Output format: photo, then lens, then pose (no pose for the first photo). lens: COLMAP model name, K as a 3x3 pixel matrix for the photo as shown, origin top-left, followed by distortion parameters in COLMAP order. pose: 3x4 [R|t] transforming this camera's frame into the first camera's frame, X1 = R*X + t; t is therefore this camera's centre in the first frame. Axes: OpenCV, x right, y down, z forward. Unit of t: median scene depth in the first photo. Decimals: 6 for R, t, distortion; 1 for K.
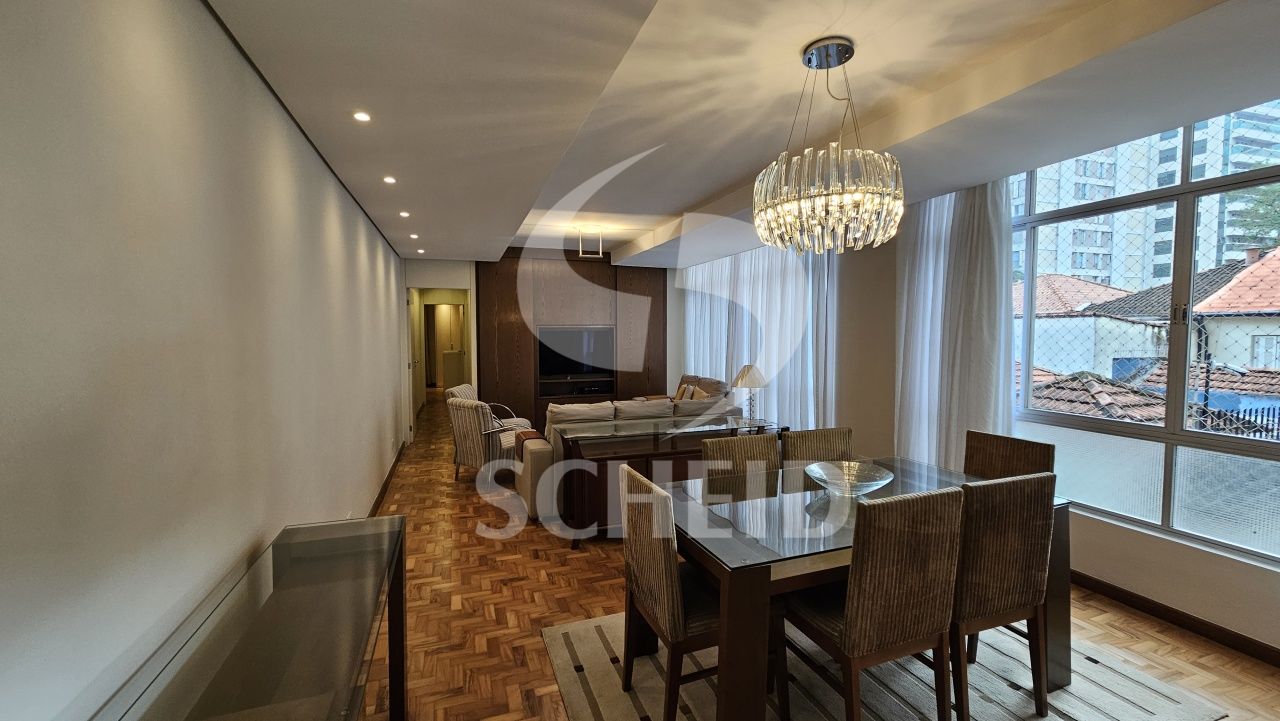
lens RADIAL K [[525.7, 0, 644.0], [0, 525.7, 361.1], [0, 0, 1]] dist [-0.000882, 0.000736]
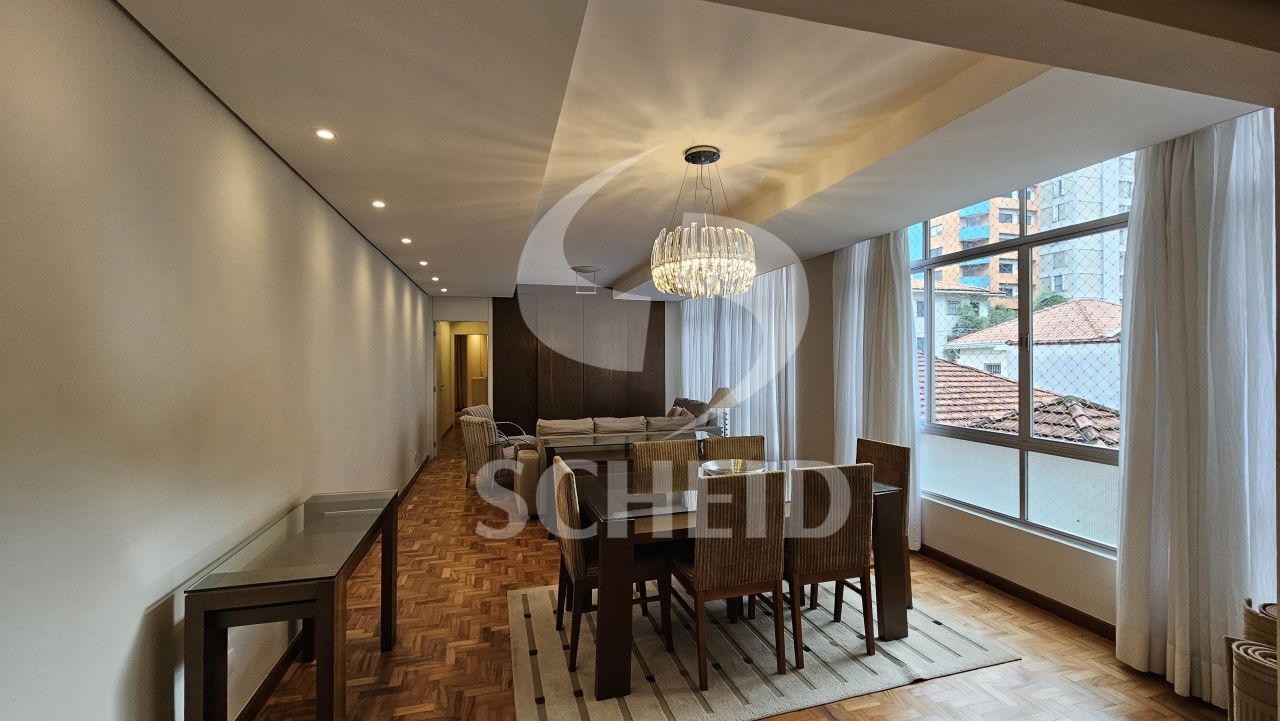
lens RADIAL K [[525.7, 0, 642.1], [0, 525.7, 359.6], [0, 0, 1]] dist [-0.000882, 0.000736]
pose [[0.997317, -0.003045, -0.073141, 0.210767], [-0.001009, 0.998468, -0.055325, 0.018639], [0.073198, 0.055250, 0.995786, -0.256335]]
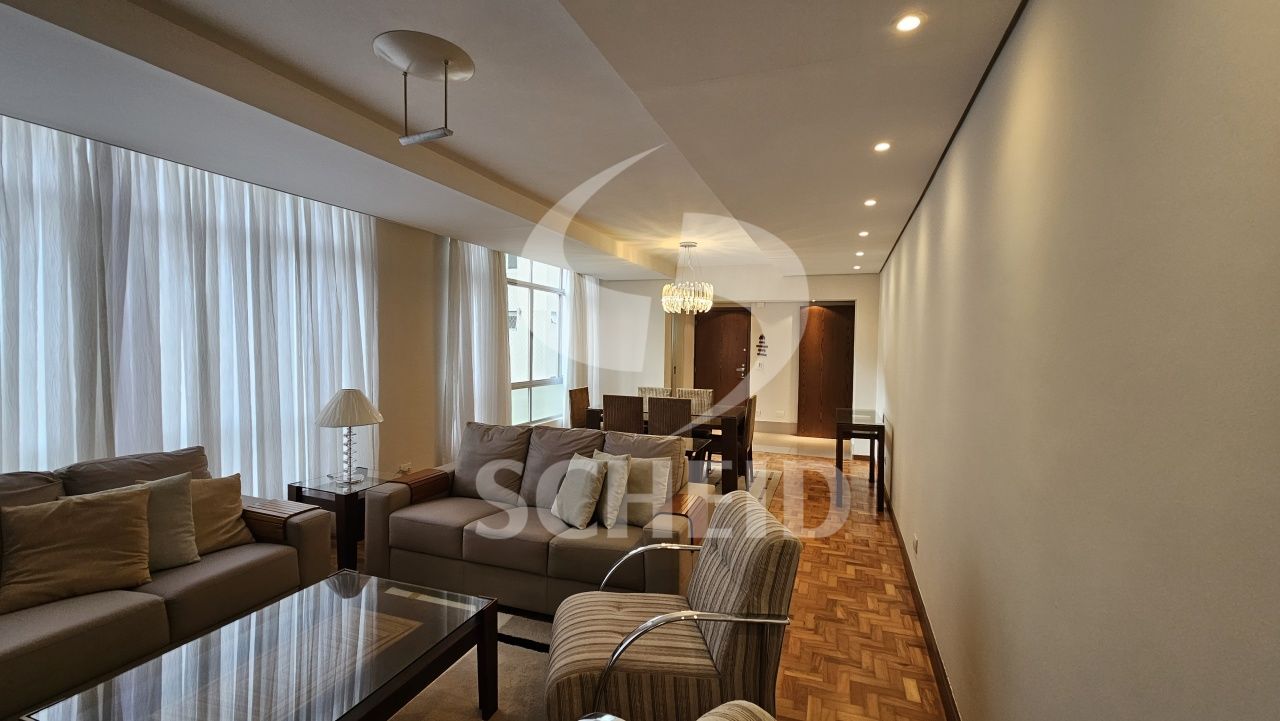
lens RADIAL K [[525.7, 0, 644.6], [0, 525.7, 361.8], [0, 0, 1]] dist [-0.000882, 0.000736]
pose [[-0.765226, -0.034109, 0.642857, -0.944527], [0.020943, 0.996748, 0.077815, -0.135437], [-0.643421, 0.073010, -0.762023, 2.428146]]
